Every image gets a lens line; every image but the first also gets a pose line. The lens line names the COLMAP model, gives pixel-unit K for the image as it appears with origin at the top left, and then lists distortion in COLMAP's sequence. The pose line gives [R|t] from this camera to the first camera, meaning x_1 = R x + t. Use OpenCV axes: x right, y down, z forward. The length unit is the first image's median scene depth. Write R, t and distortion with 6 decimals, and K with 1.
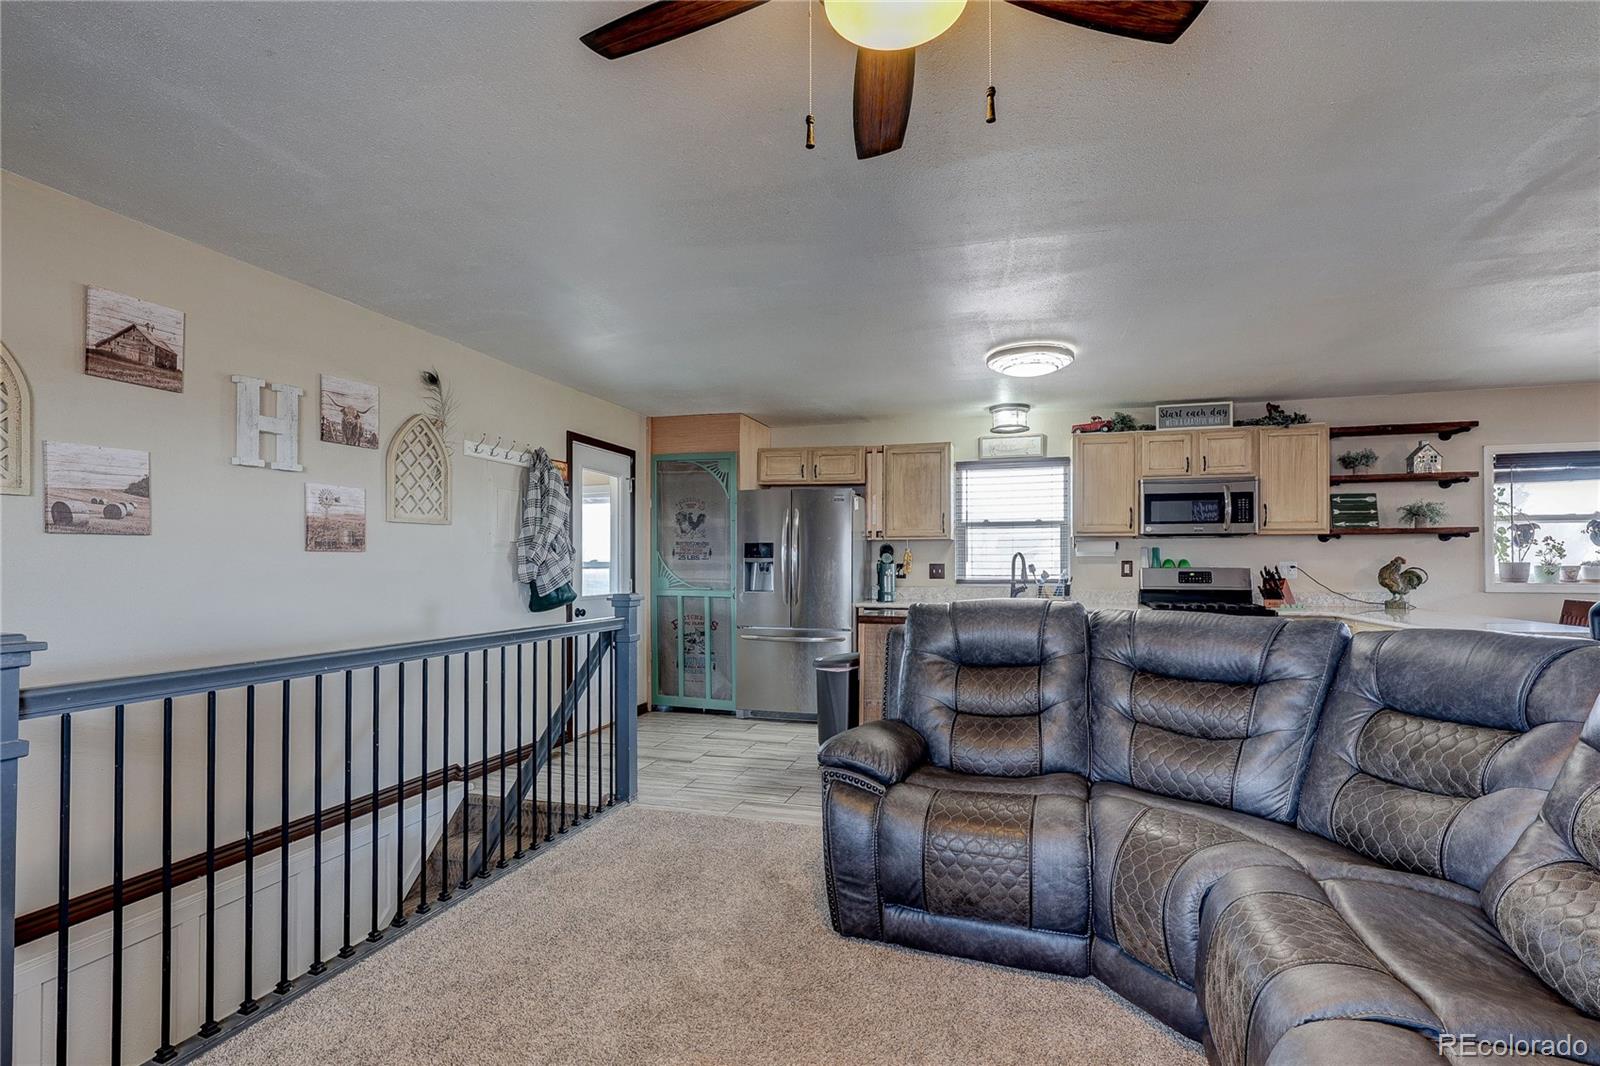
lens RADIAL K [[757.8, 0, 803.4], [0, 757.8, 554.4], [0, 0, 1]] dist [-0.006199, 0.002099]
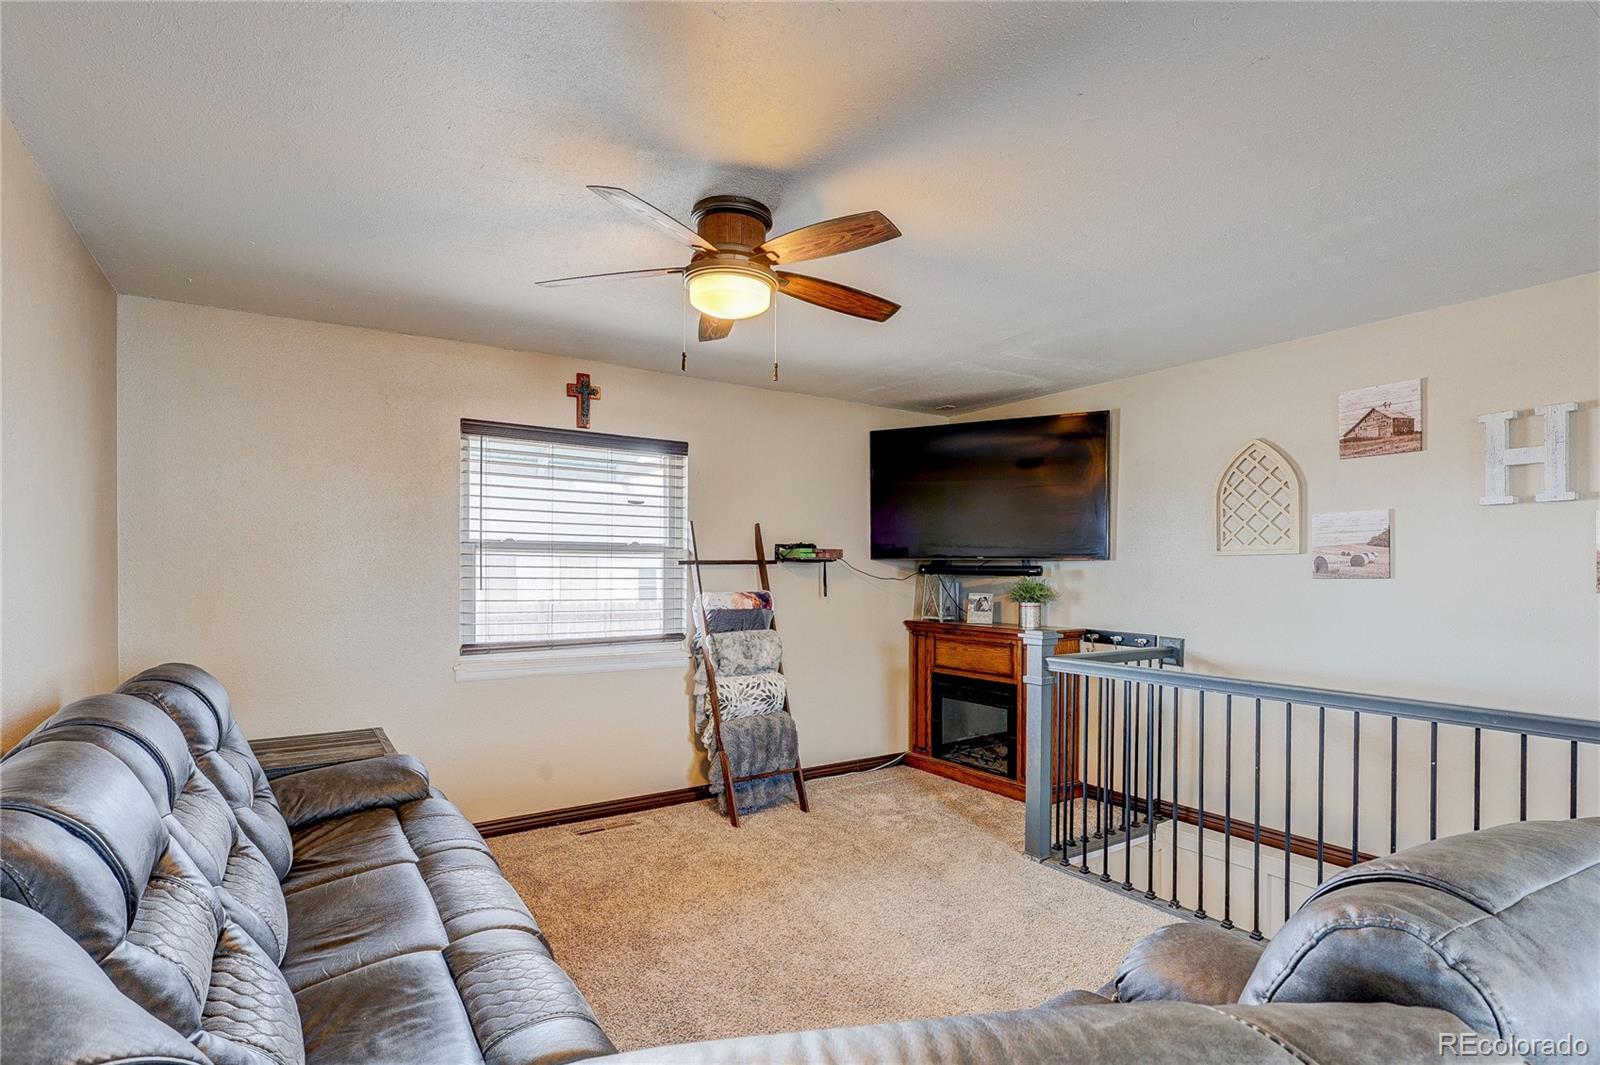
lens RADIAL K [[757.8, 0, 813.0], [0, 757.8, 574.9], [0, 0, 1]] dist [-0.006199, 0.002099]
pose [[-0.627848, 0.004671, -0.778322, 0.310627], [0.005671, 0.999983, 0.001426, -0.018433], [0.778316, -0.003519, -0.627863, 0.505276]]
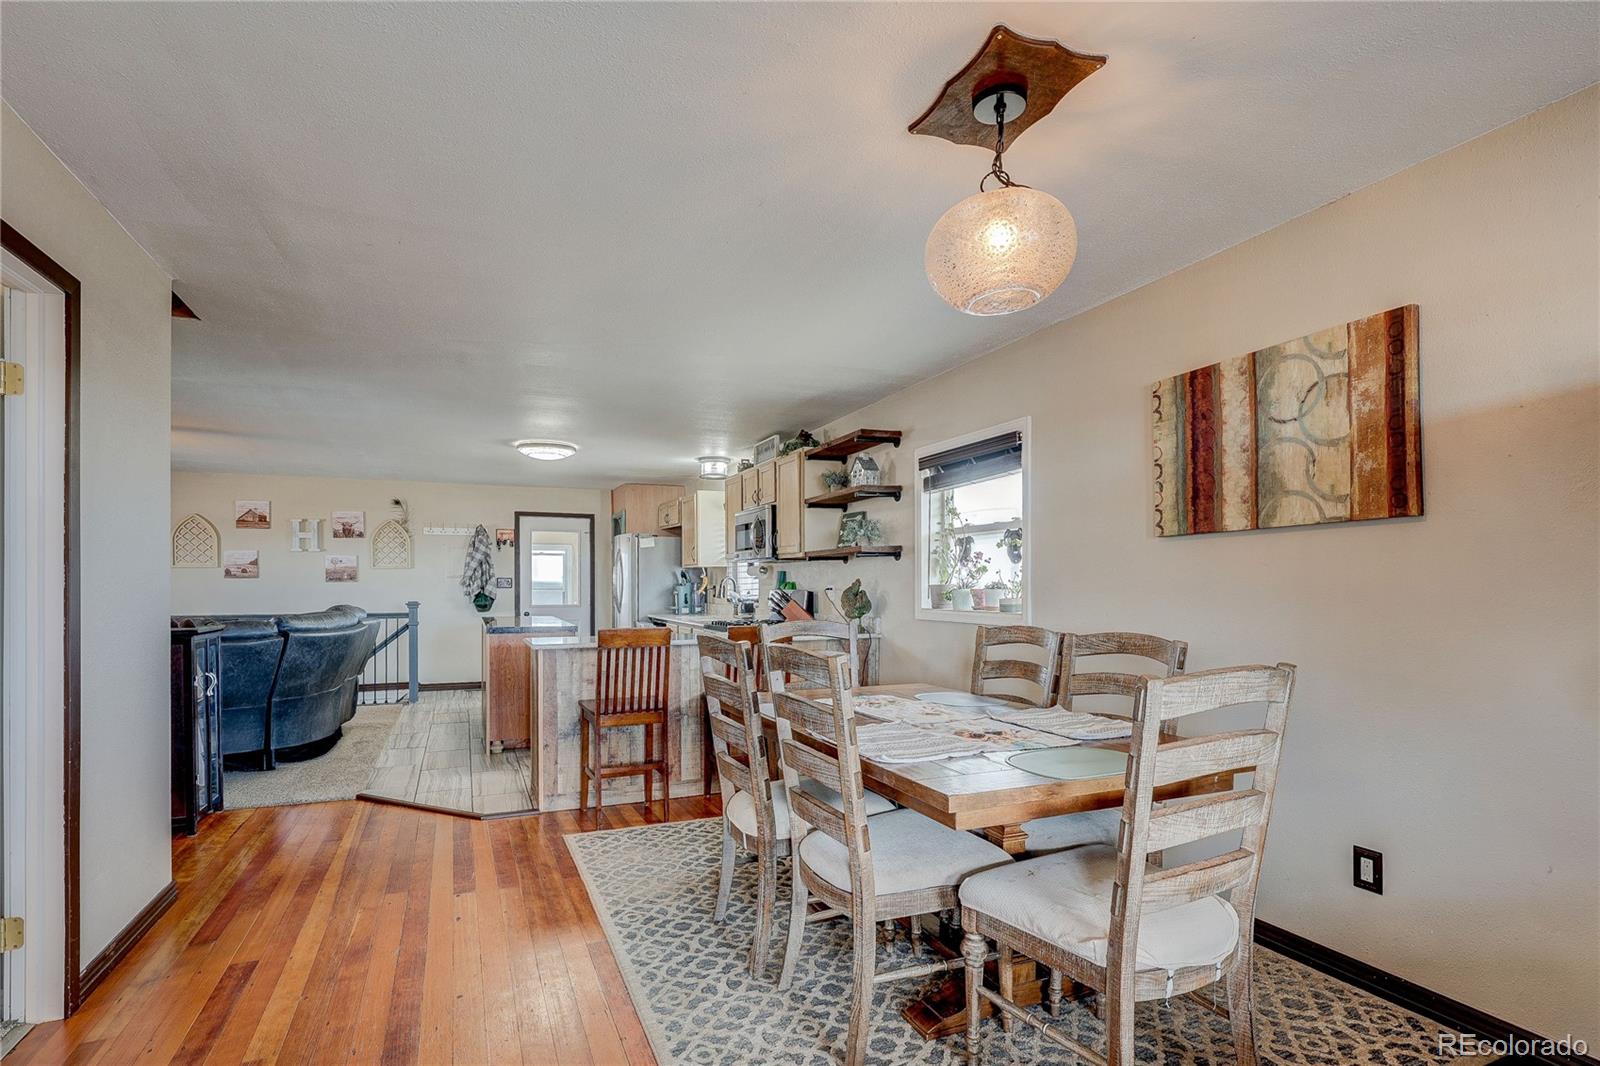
lens RADIAL K [[757.8, 0, 801.6], [0, 757.8, 583.7], [0, 0, 1]] dist [-0.006199, 0.002099]
pose [[0.658936, -0.002638, -0.752195, 1.382677], [0.012860, 0.999887, 0.007760, 0.001171], [0.752089, -0.014787, 0.658895, 0.311949]]
